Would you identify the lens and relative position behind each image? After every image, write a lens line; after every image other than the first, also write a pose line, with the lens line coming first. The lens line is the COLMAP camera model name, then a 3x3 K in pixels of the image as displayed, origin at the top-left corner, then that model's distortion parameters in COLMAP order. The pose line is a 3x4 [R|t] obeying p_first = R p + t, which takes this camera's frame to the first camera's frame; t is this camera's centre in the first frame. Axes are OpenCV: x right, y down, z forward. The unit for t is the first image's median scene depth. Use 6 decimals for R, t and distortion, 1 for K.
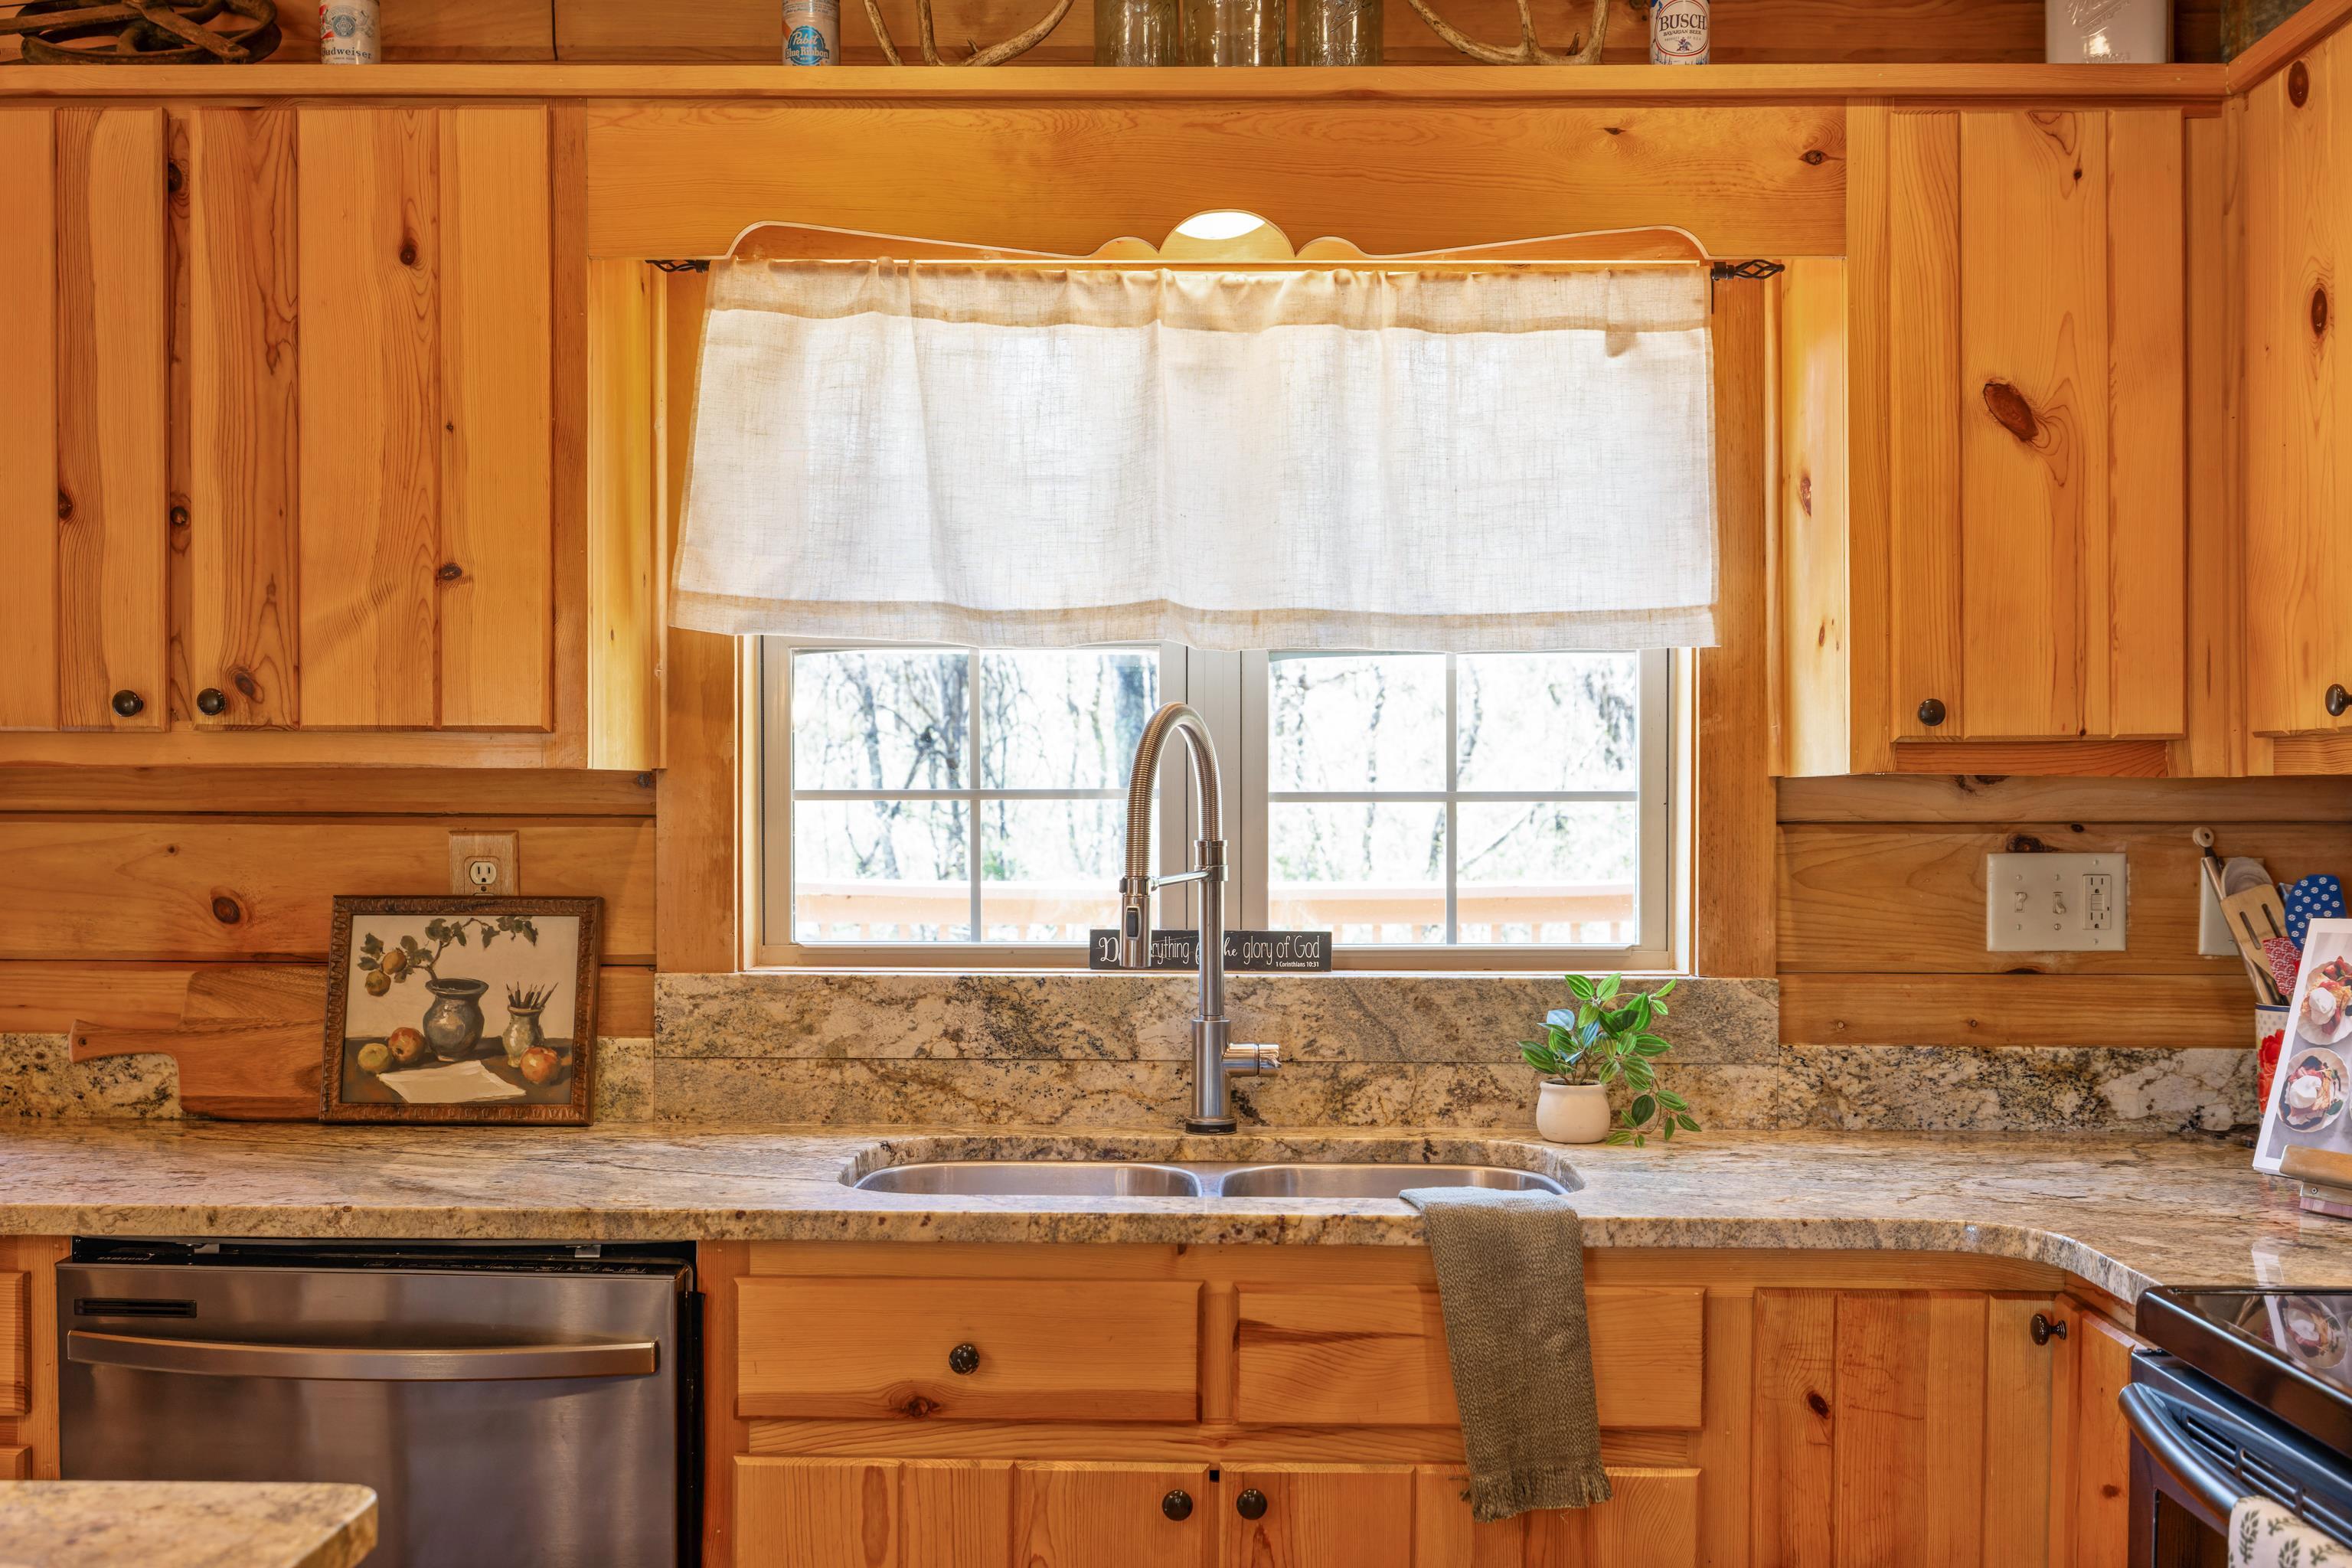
lens RADIAL K [[2293.8, 0, 1176.7], [0, 2293.8, 824.3], [0, 0, 1]] dist [0.005667, 0.008432]
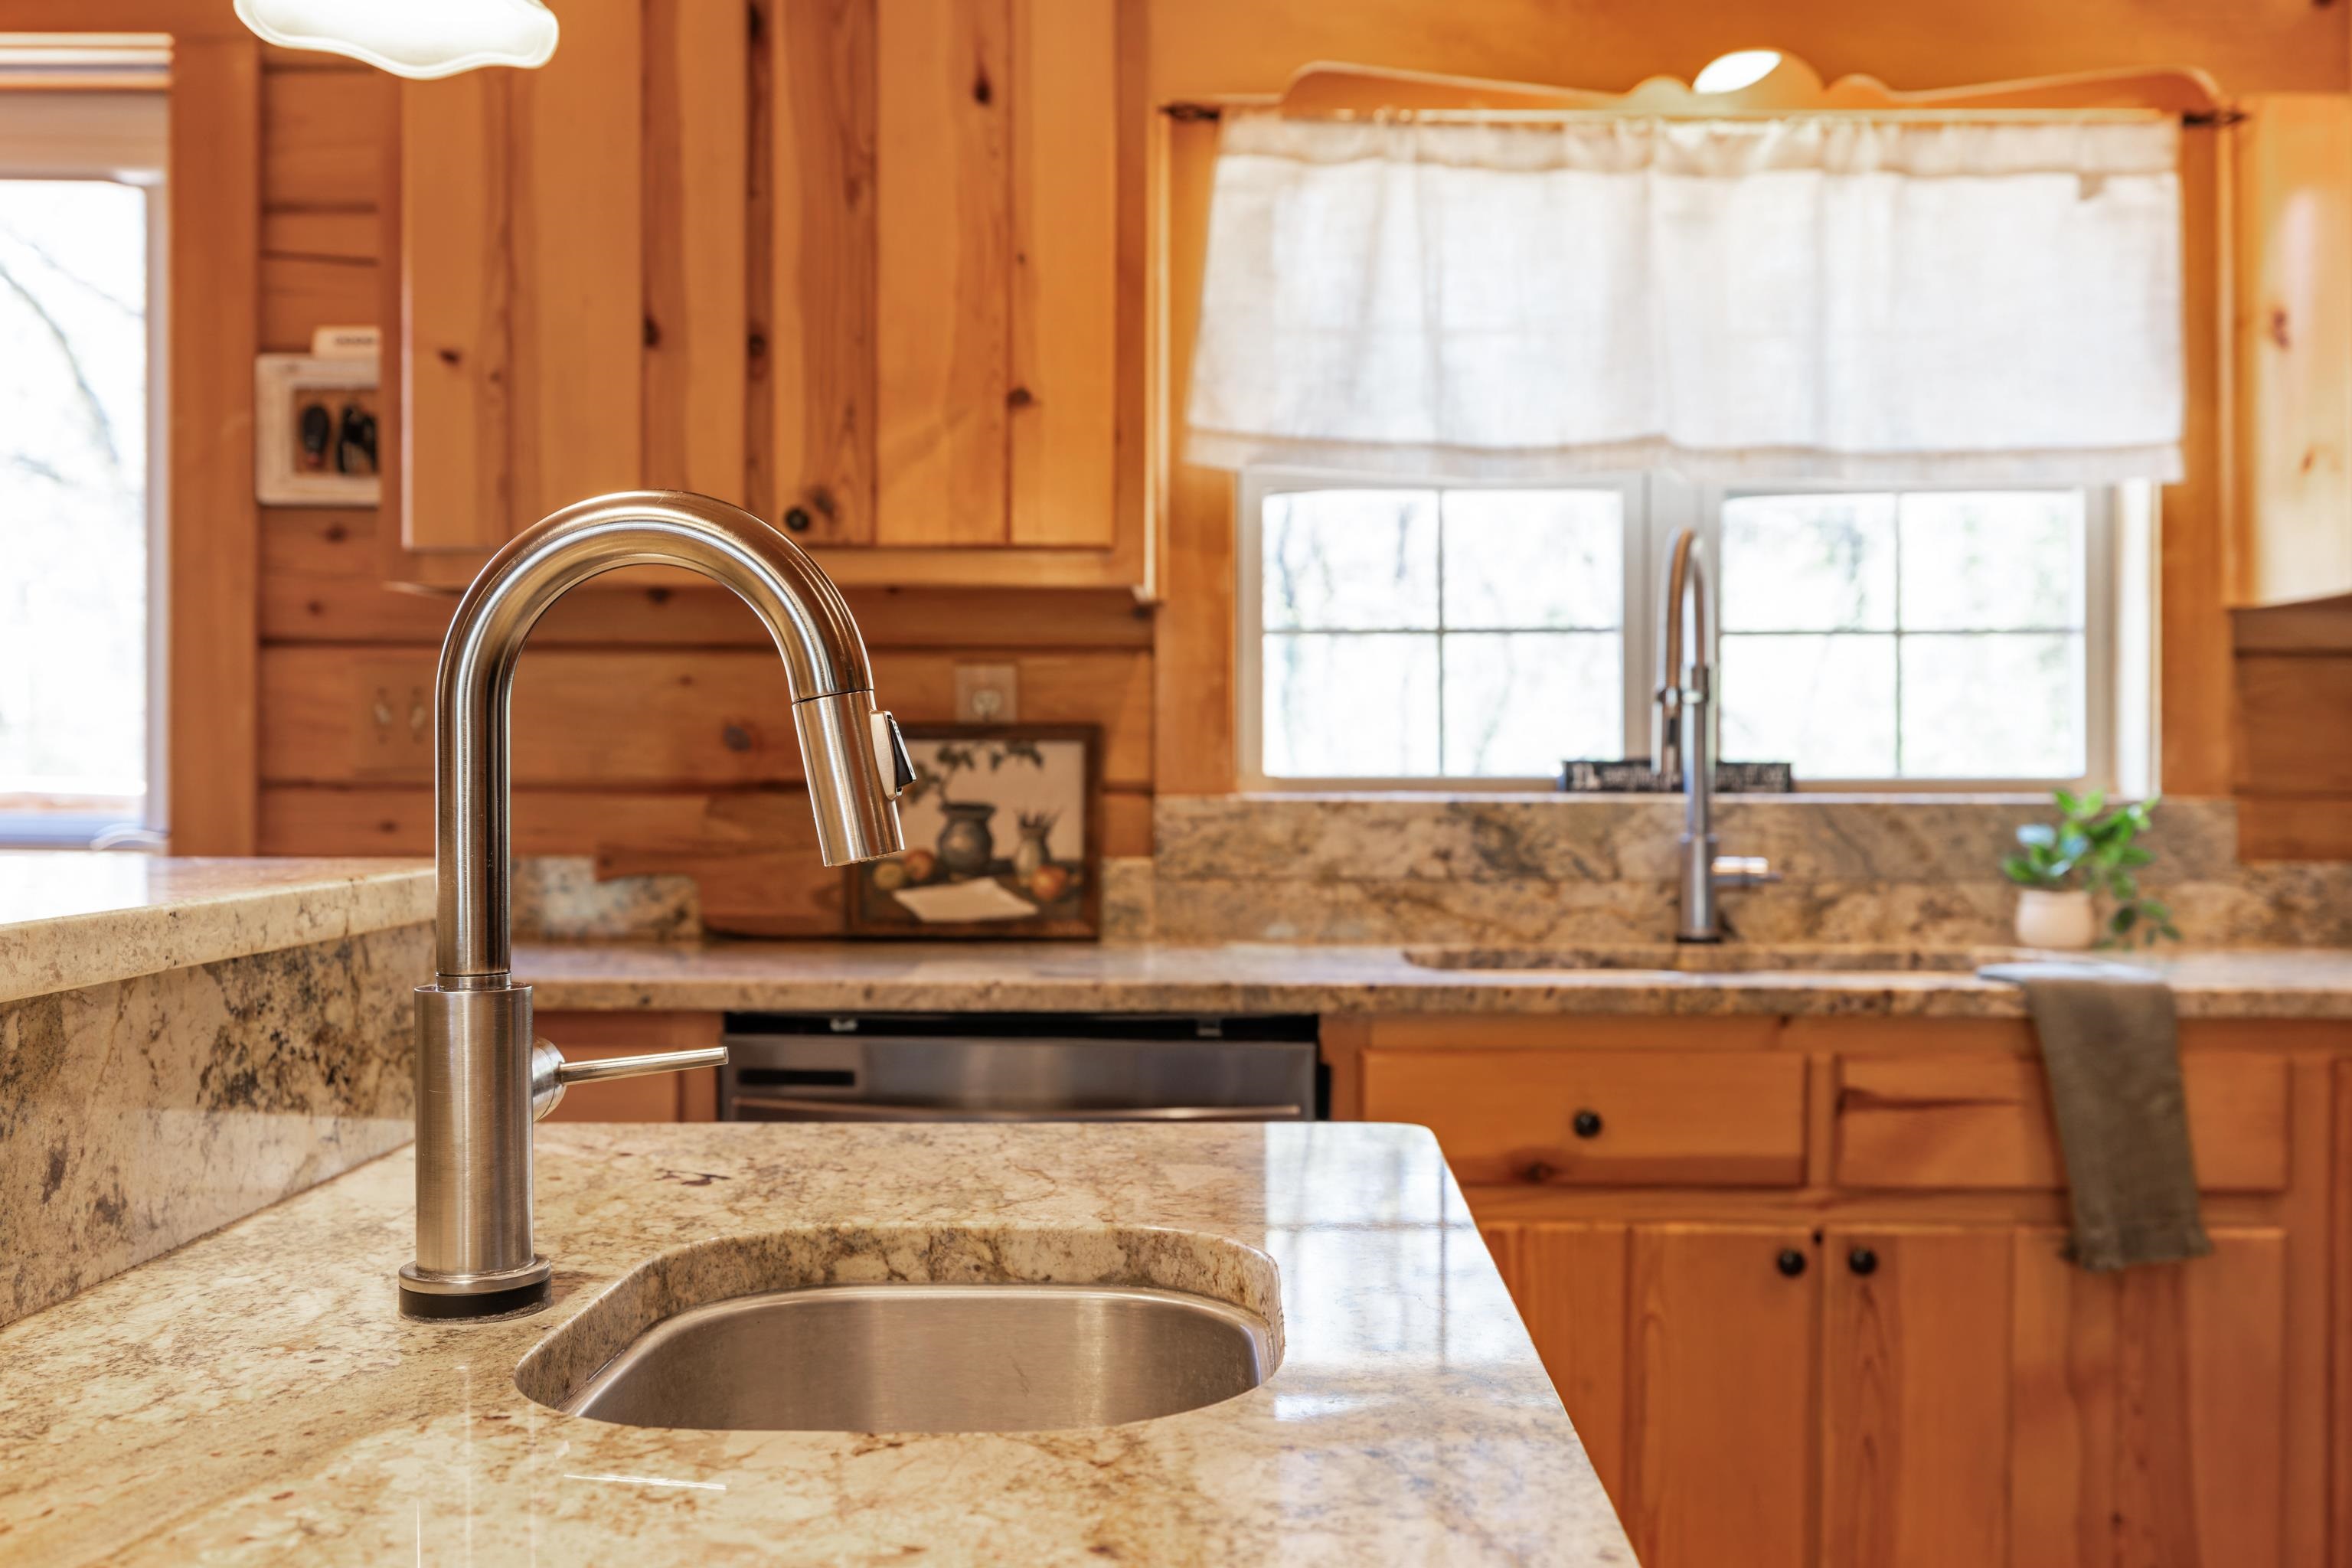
lens RADIAL K [[2262.4, 0, 1188.8], [0, 2262.4, 780.4], [0, 0, 1]] dist [0.003480, 0.007942]
pose [[0.999984, -0.001570, 0.005478, -0.219715], [0.001587, 0.999994, -0.003047, 0.061161], [-0.005473, 0.003056, 0.999980, -0.028505]]
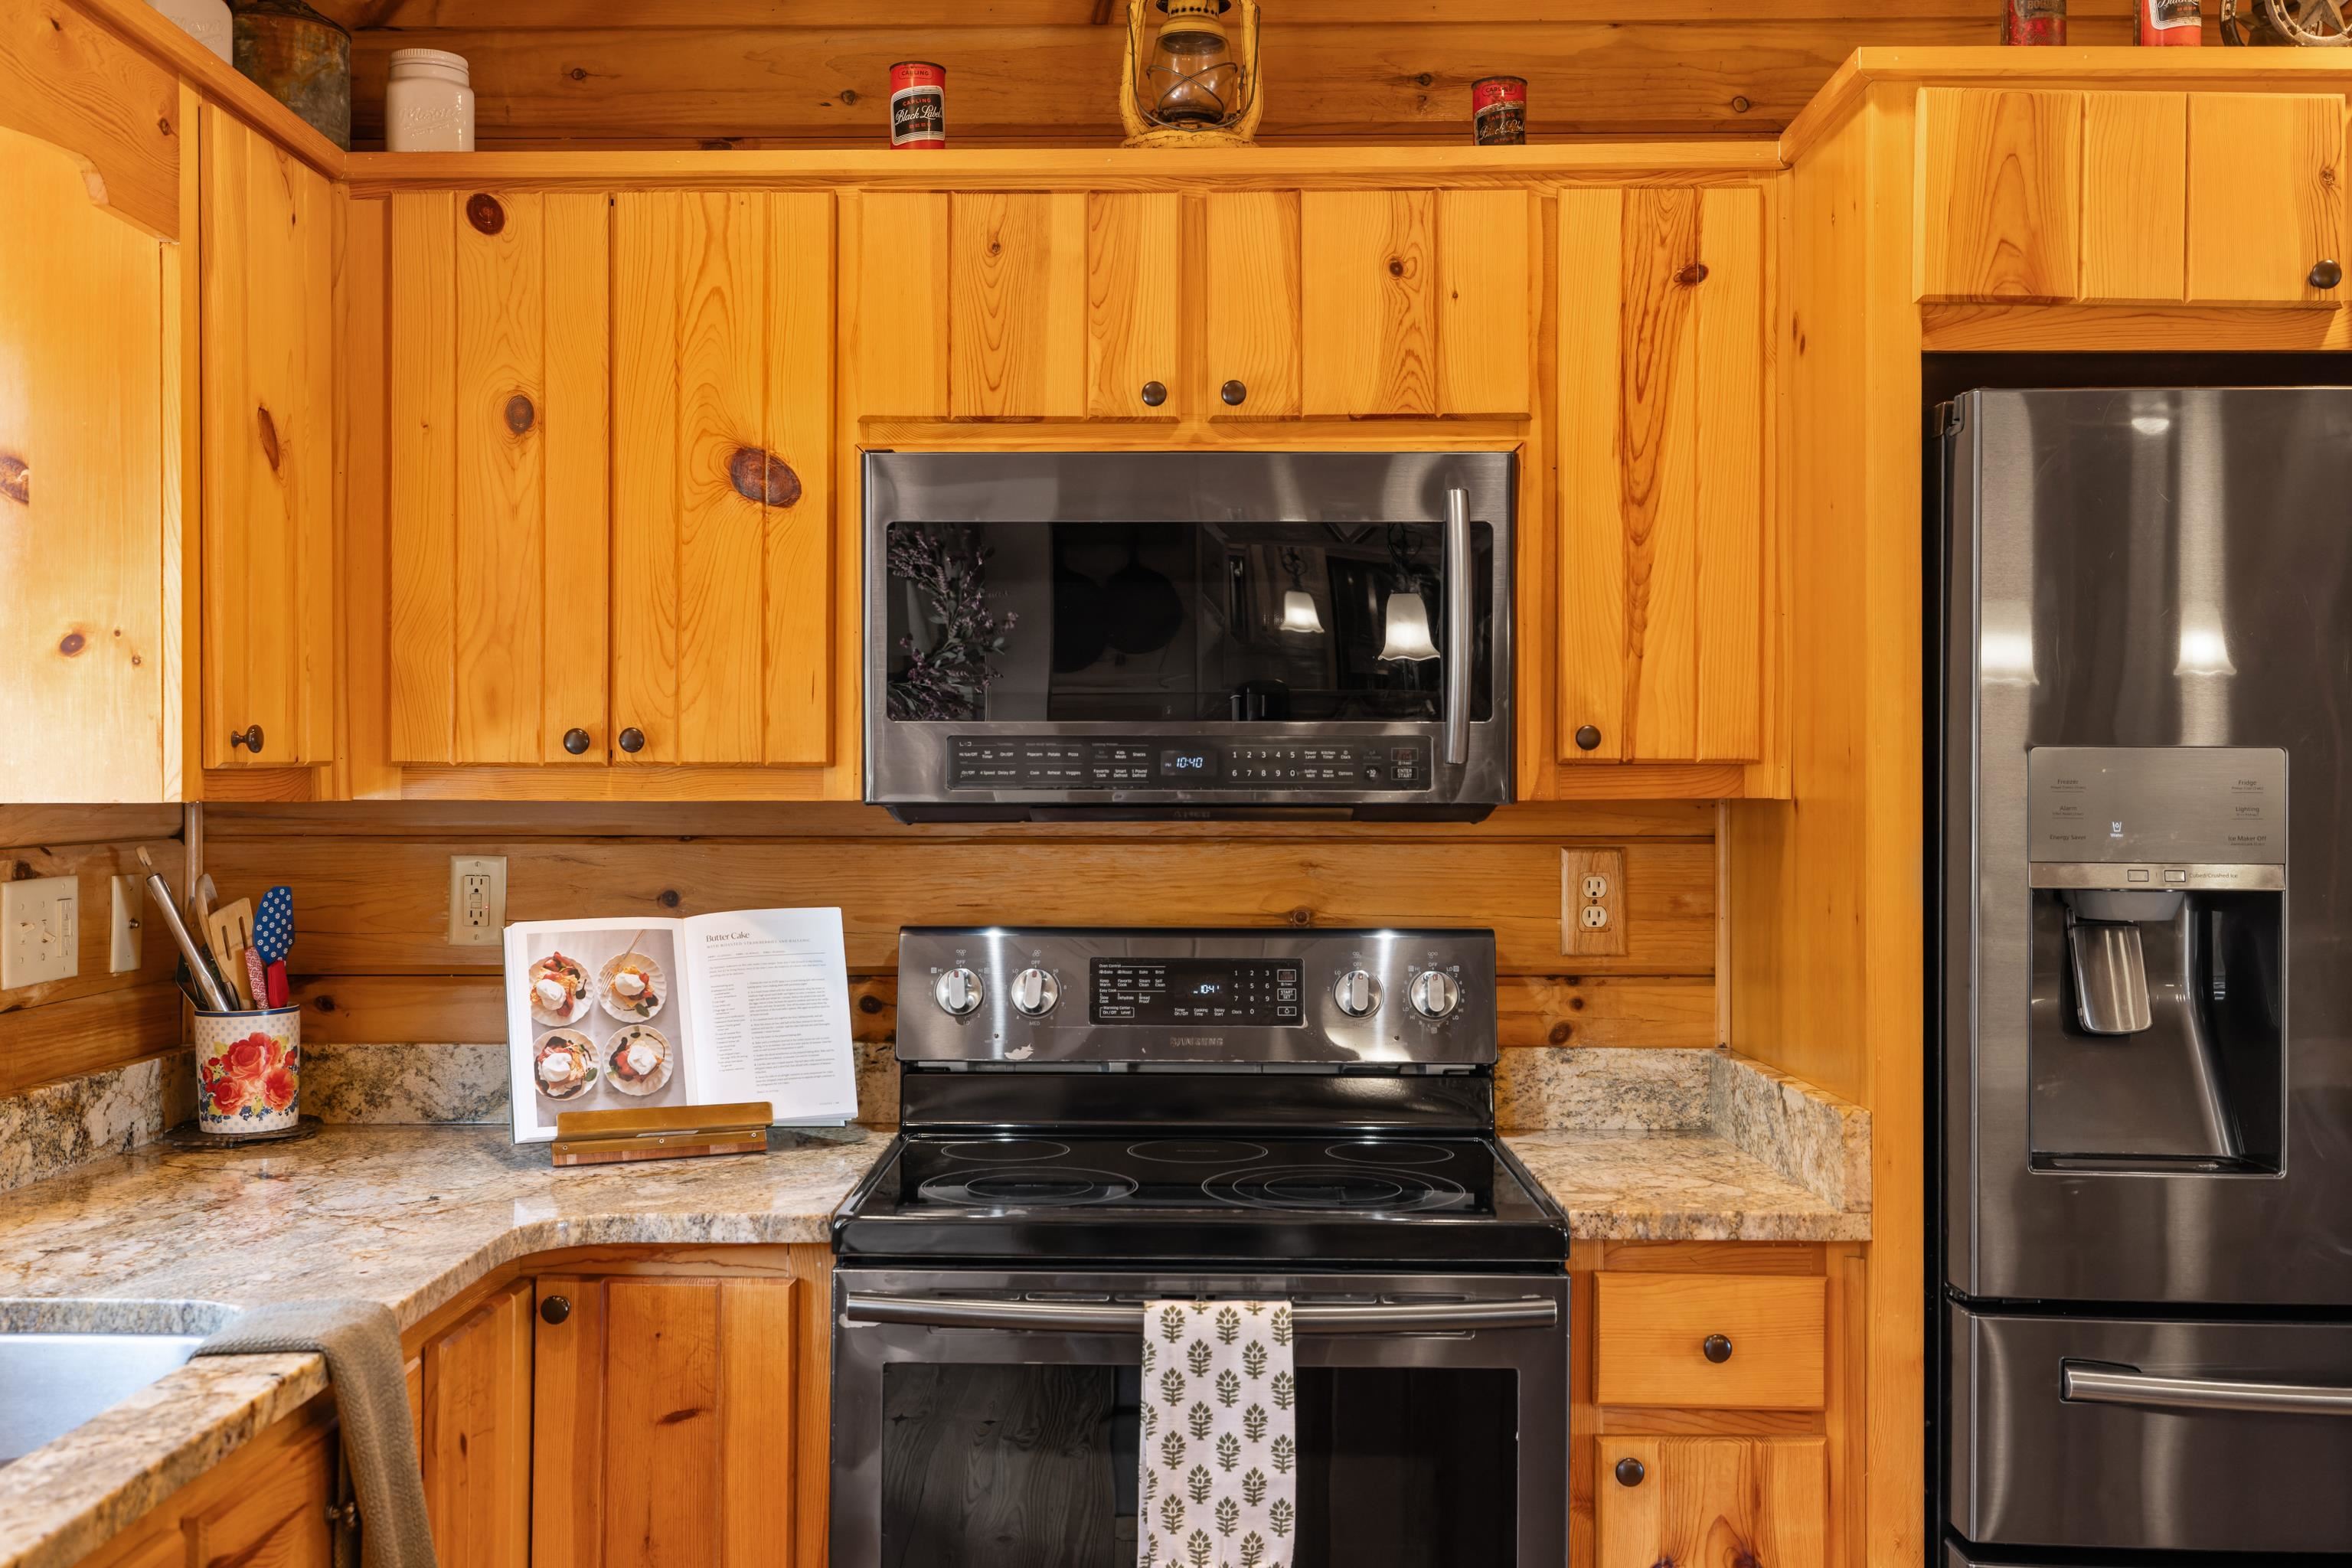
lens RADIAL K [[2292.4, 0, 1168.1], [0, 2292.4, 753.0], [0, 0, 1]] dist [0.005892, -0.002330]
pose [[-0.006387, 0.007301, 0.999953, -0.564545], [0.006949, 0.999950, -0.007257, -0.028974], [-0.999955, 0.006903, -0.006437, 0.549324]]
